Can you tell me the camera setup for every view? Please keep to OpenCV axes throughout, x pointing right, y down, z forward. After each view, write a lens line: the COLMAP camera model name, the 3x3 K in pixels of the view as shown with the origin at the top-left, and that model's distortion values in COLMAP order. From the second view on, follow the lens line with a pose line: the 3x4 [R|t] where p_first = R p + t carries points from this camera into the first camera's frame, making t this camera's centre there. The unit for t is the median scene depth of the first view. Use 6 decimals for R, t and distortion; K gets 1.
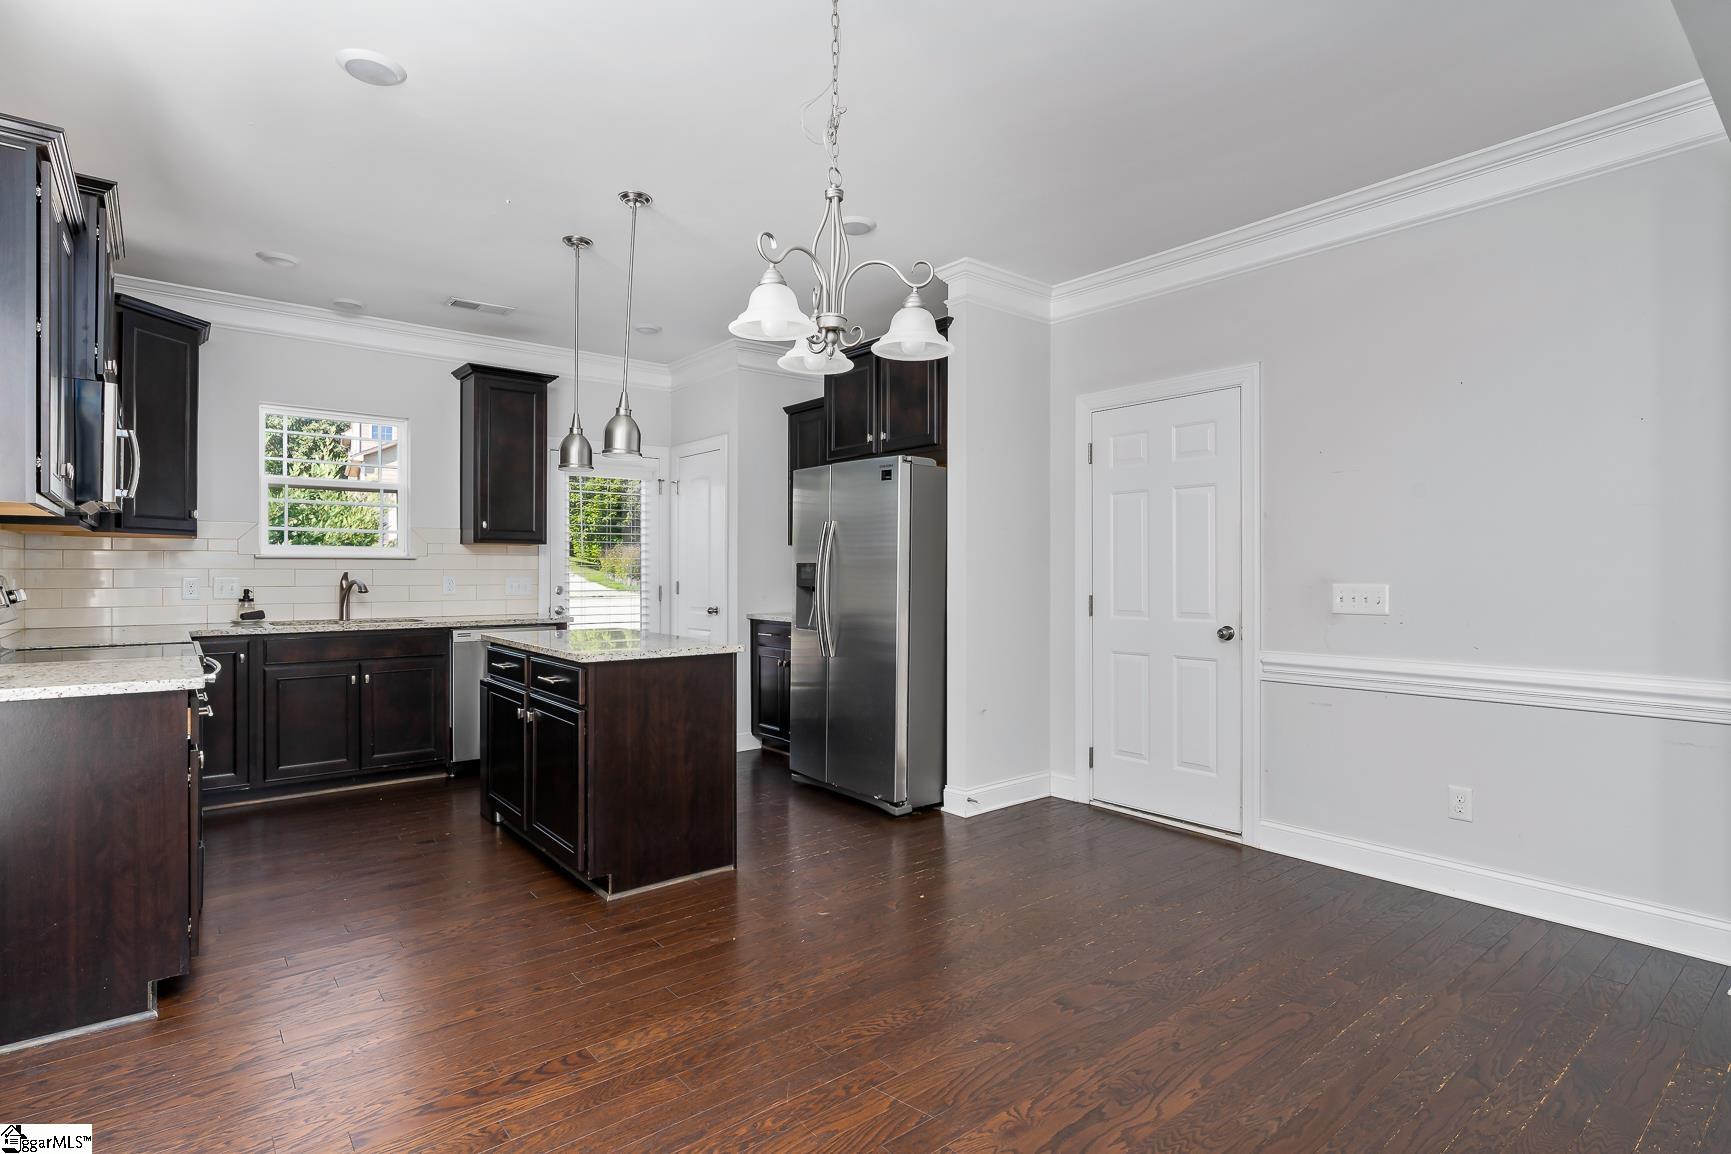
lens RADIAL K [[867.8, 0, 882.1], [0, 867.8, 571.3], [0, 0, 1]] dist [-0.015682, -0.000445]
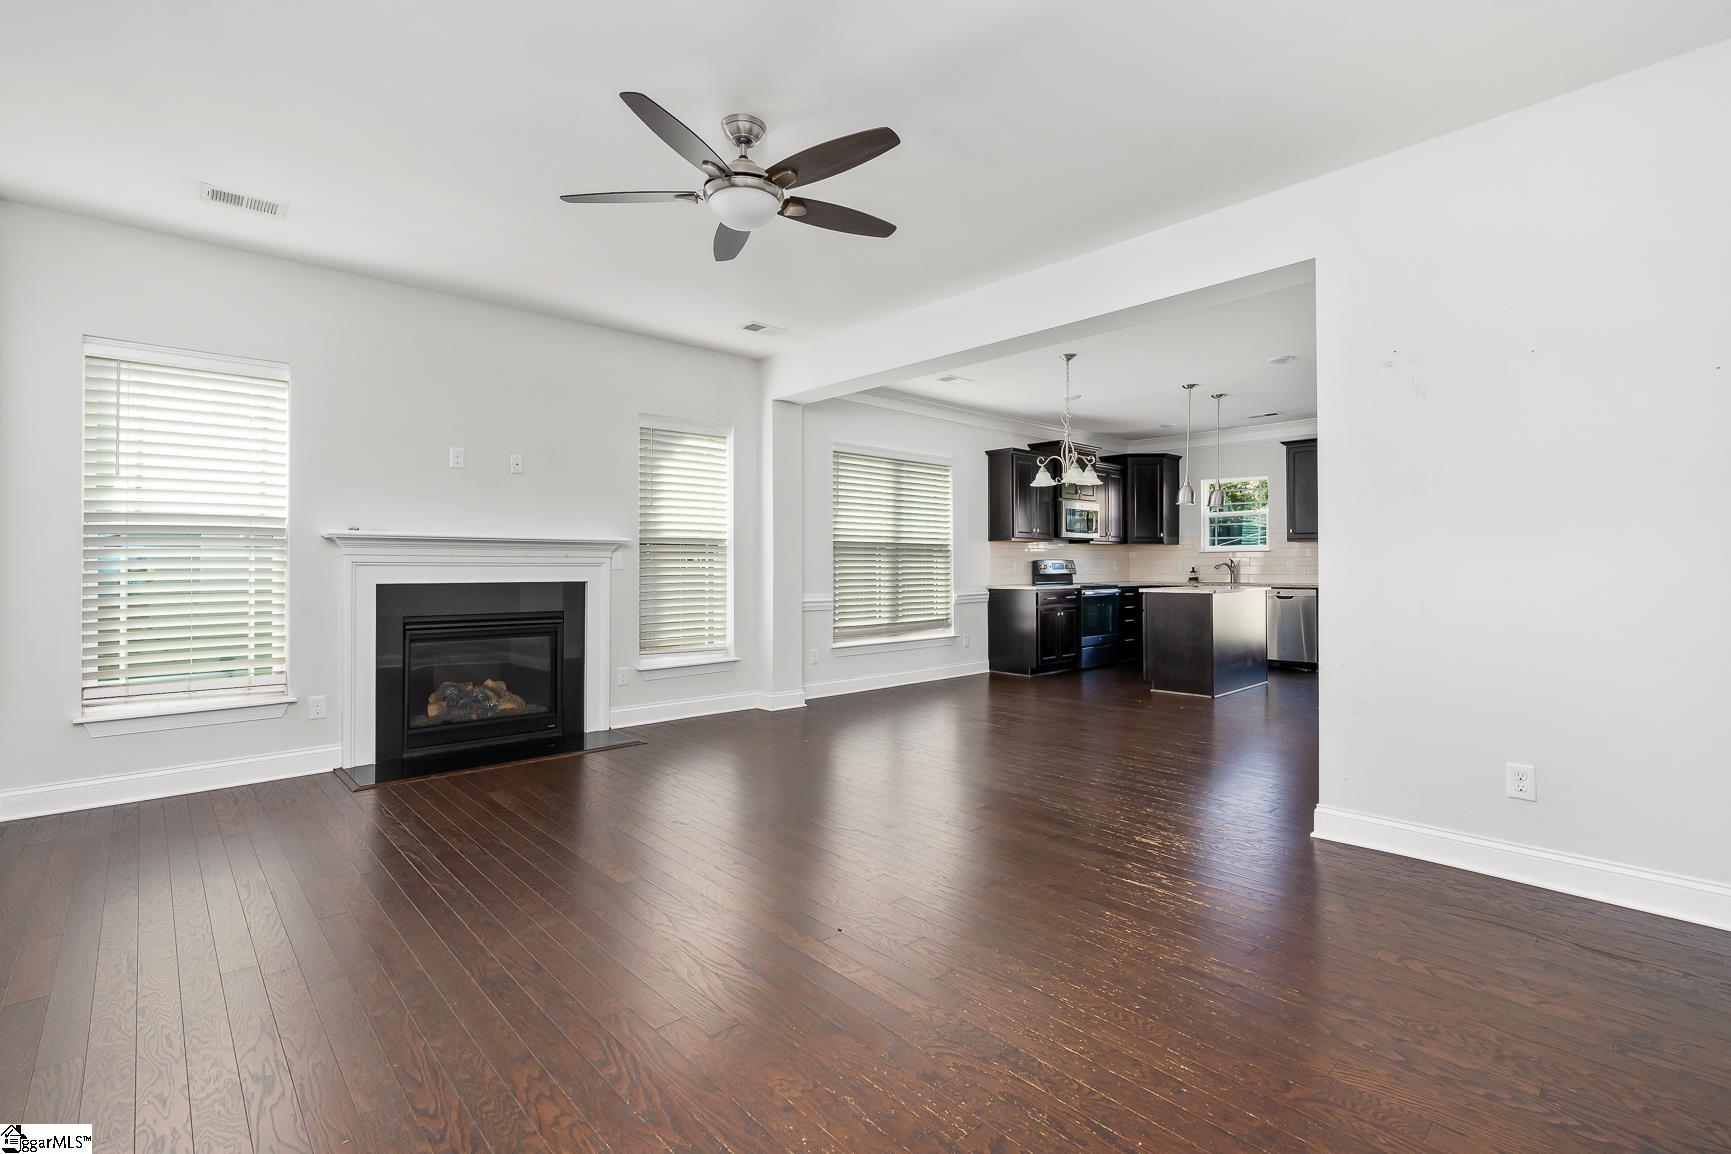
lens RADIAL K [[778.5, 0, 861.5], [0, 778.5, 554.3], [0, 0, 1]] dist [-0.010618, 0.003825]
pose [[0.052586, -0.016876, -0.998474, 1.191770], [0.000863, 0.999858, -0.016854, 0.021173], [0.998616, 0.000024, 0.052593, 0.045884]]
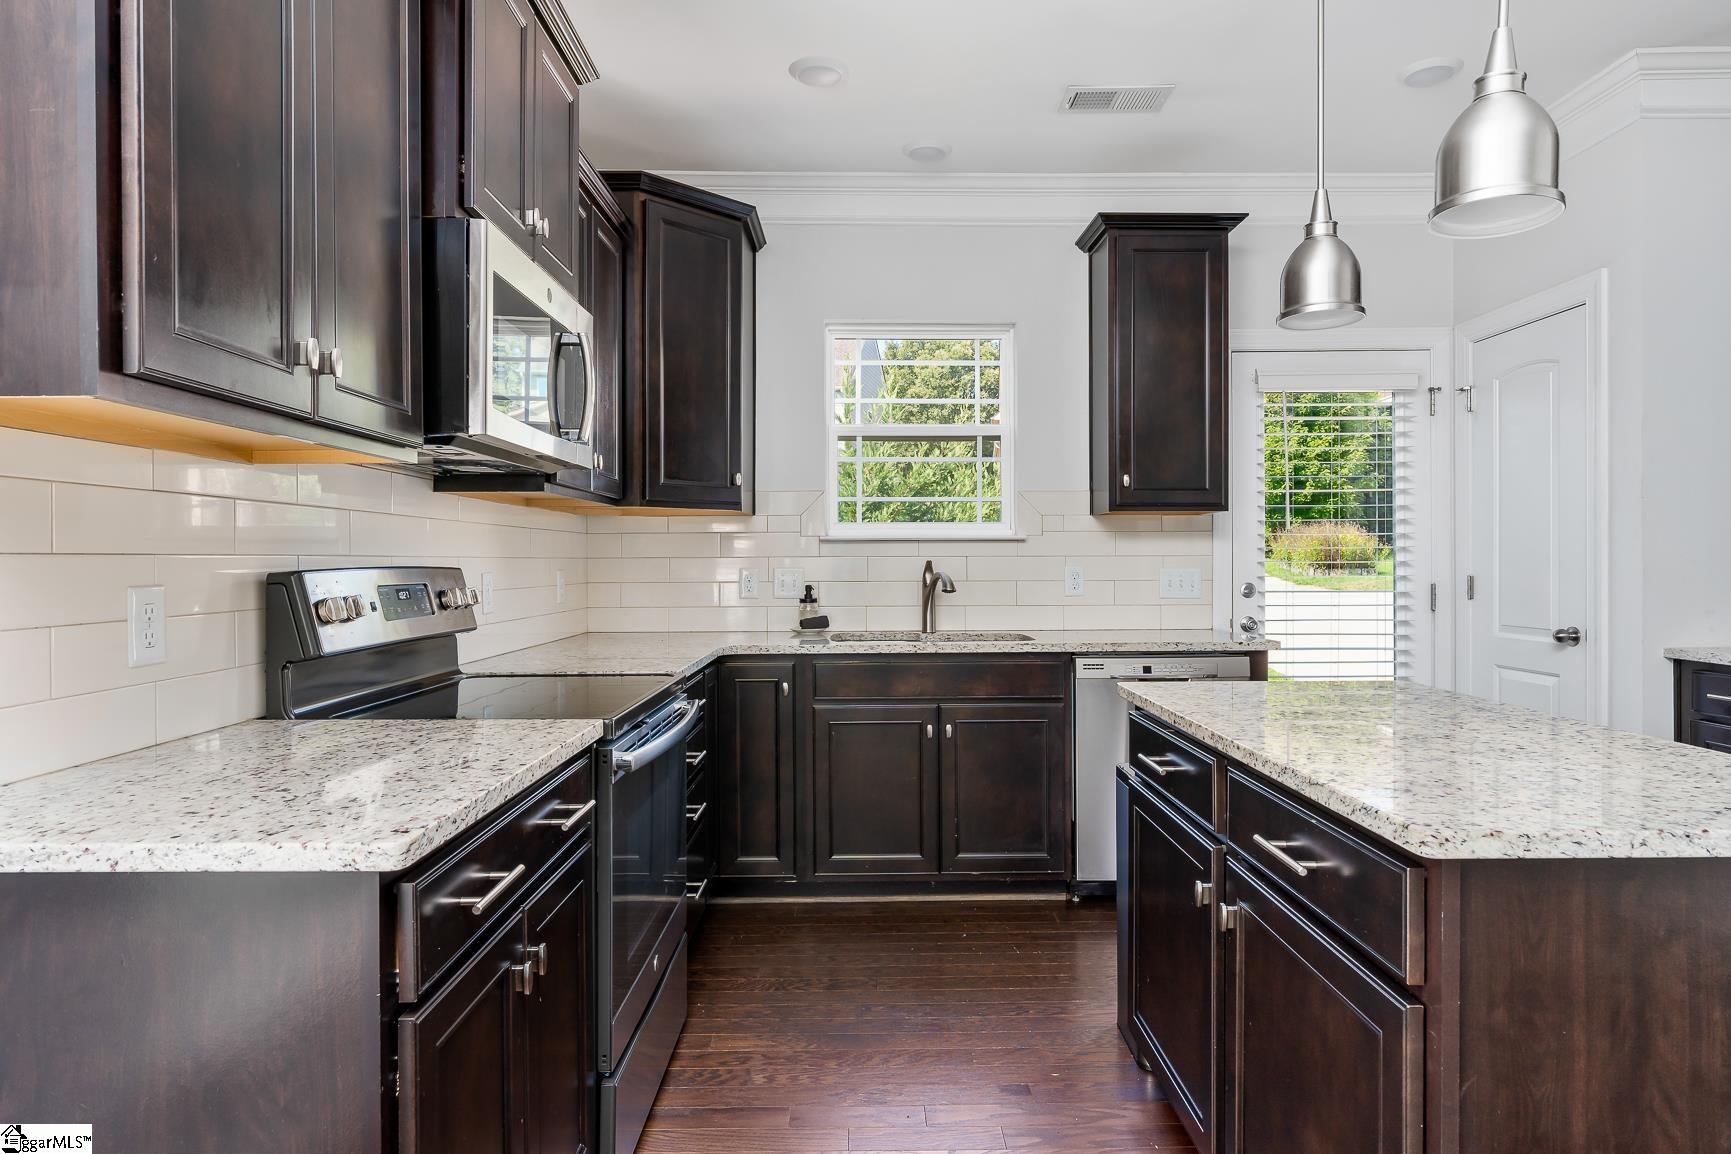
lens RADIAL K [[1004.4, 0, 868.9], [0, 1004.4, 567.9], [0, 0, 1]] dist [-0.007787, 0.005132]
pose [[0.773084, -0.000301, -0.634304, -0.174256], [0.005145, 0.999970, 0.005796, 0.001778], [0.634283, -0.007744, 0.773062, 0.388620]]
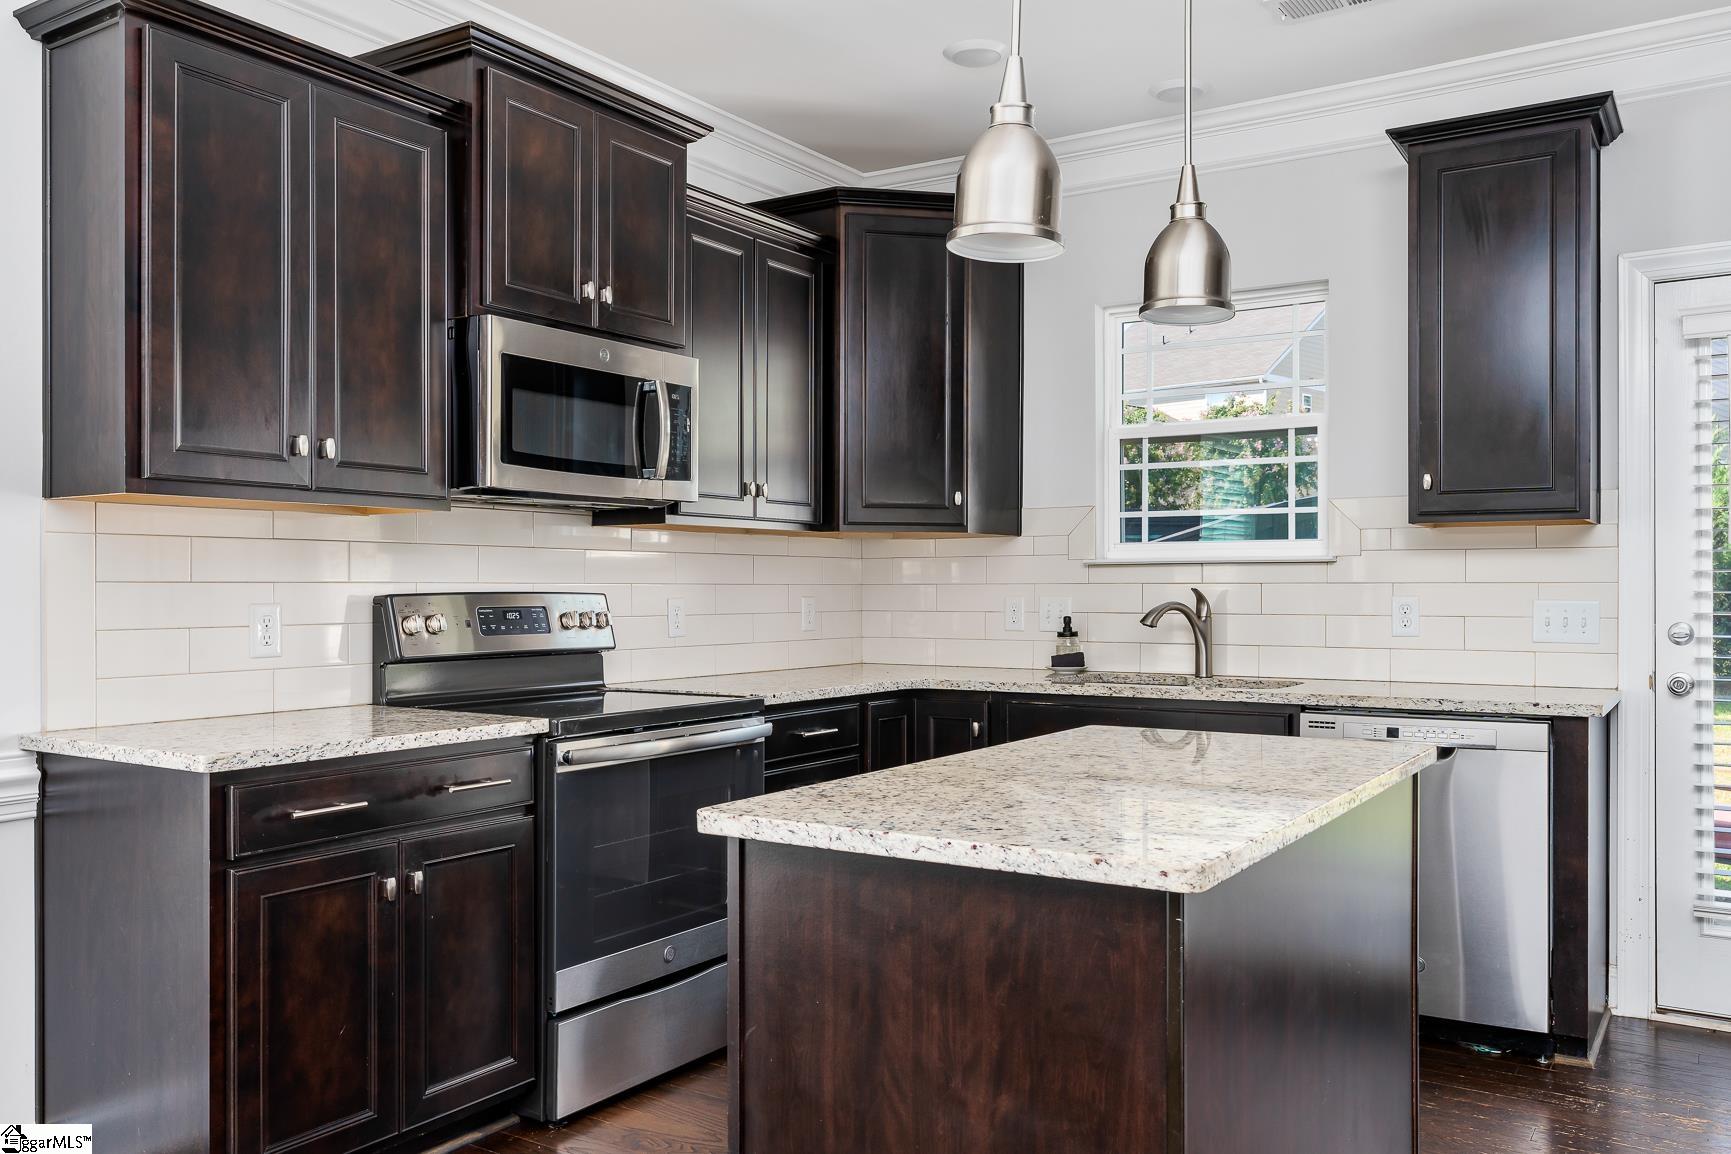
lens RADIAL K [[1369.0, 0, 856.2], [0, 1369.0, 591.4], [0, 0, 1]] dist [0.004708, 0.005937]
pose [[0.291936, 0.000469, -0.956438, 0.144672], [0.000564, 1.000000, 0.000662, 0.002157], [0.956438, -0.000733, 0.291935, 0.567549]]
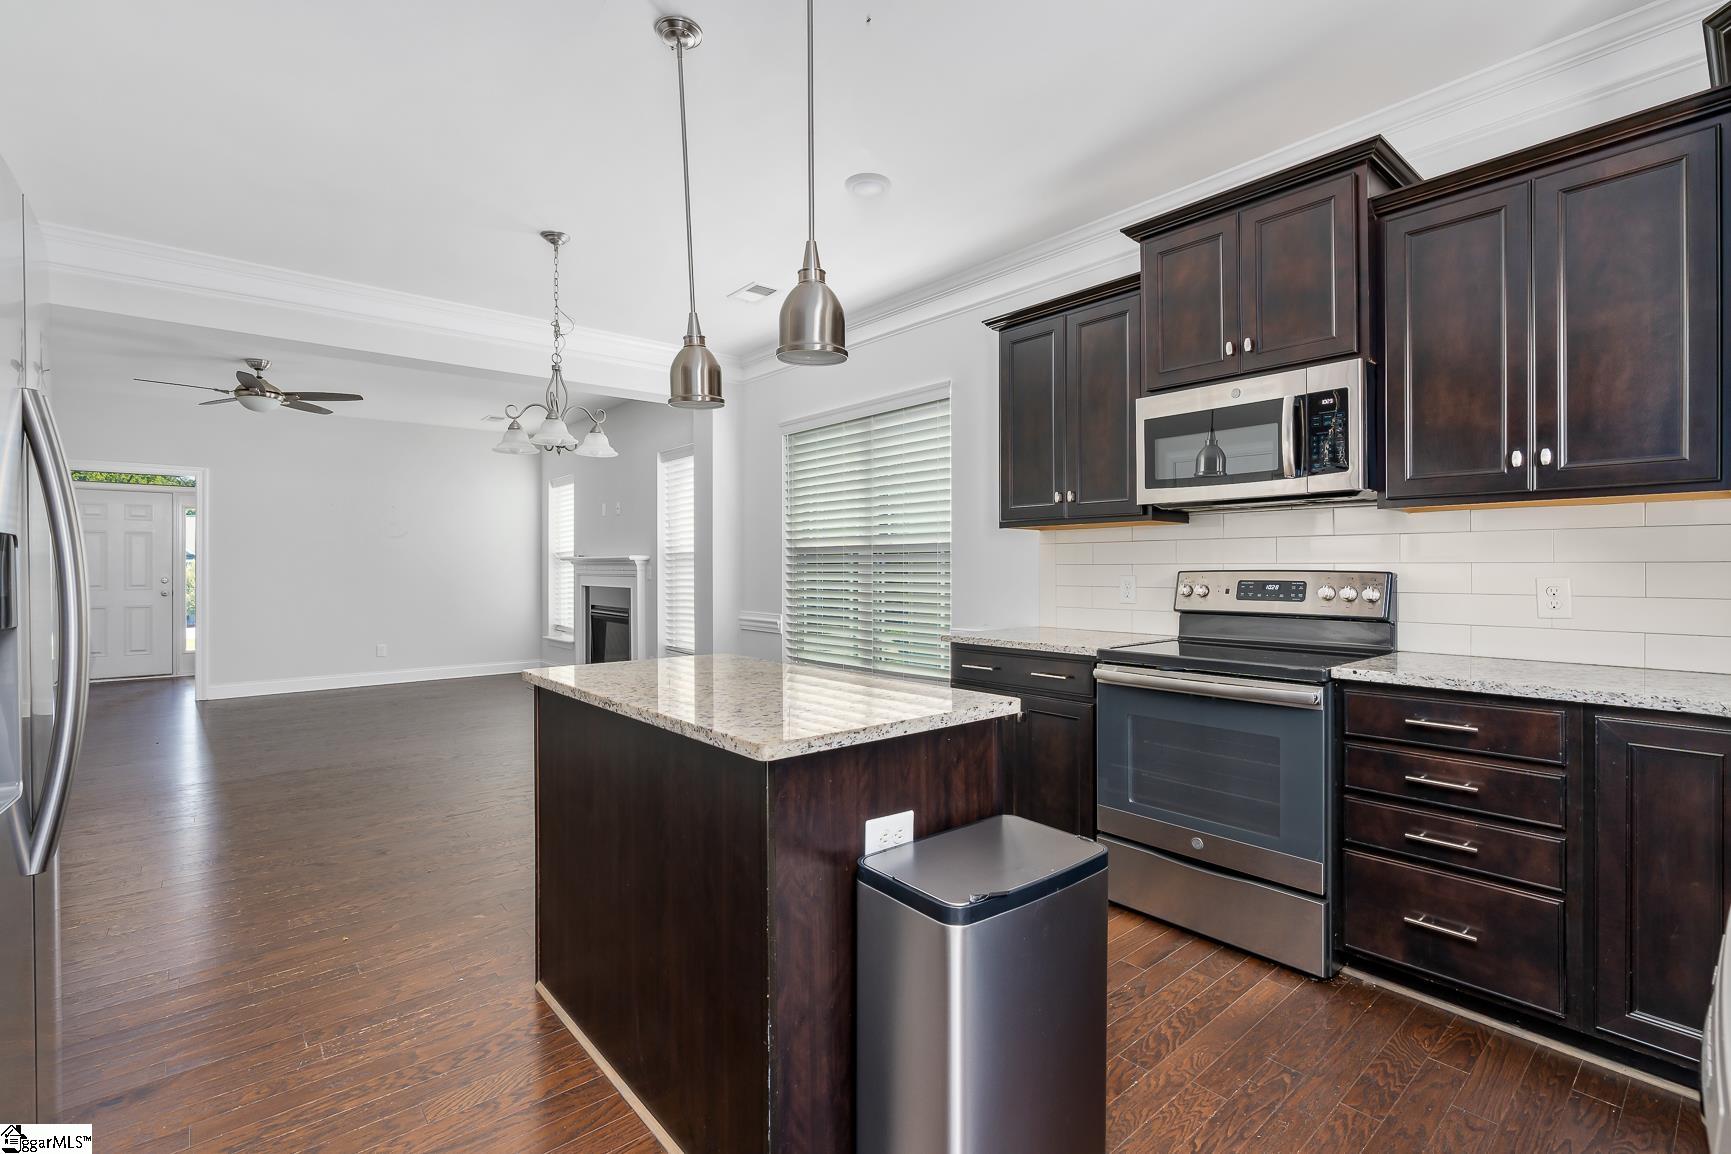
lens RADIAL K [[778.5, 0, 866.5], [0, 778.5, 568.6], [0, 0, 1]] dist [-0.010618, 0.003825]
pose [[-0.999820, -0.001733, -0.018919, -0.307868], [-0.001729, 0.999998, -0.000223, 0.002454], [0.018919, -0.000190, -0.999821, 1.183824]]
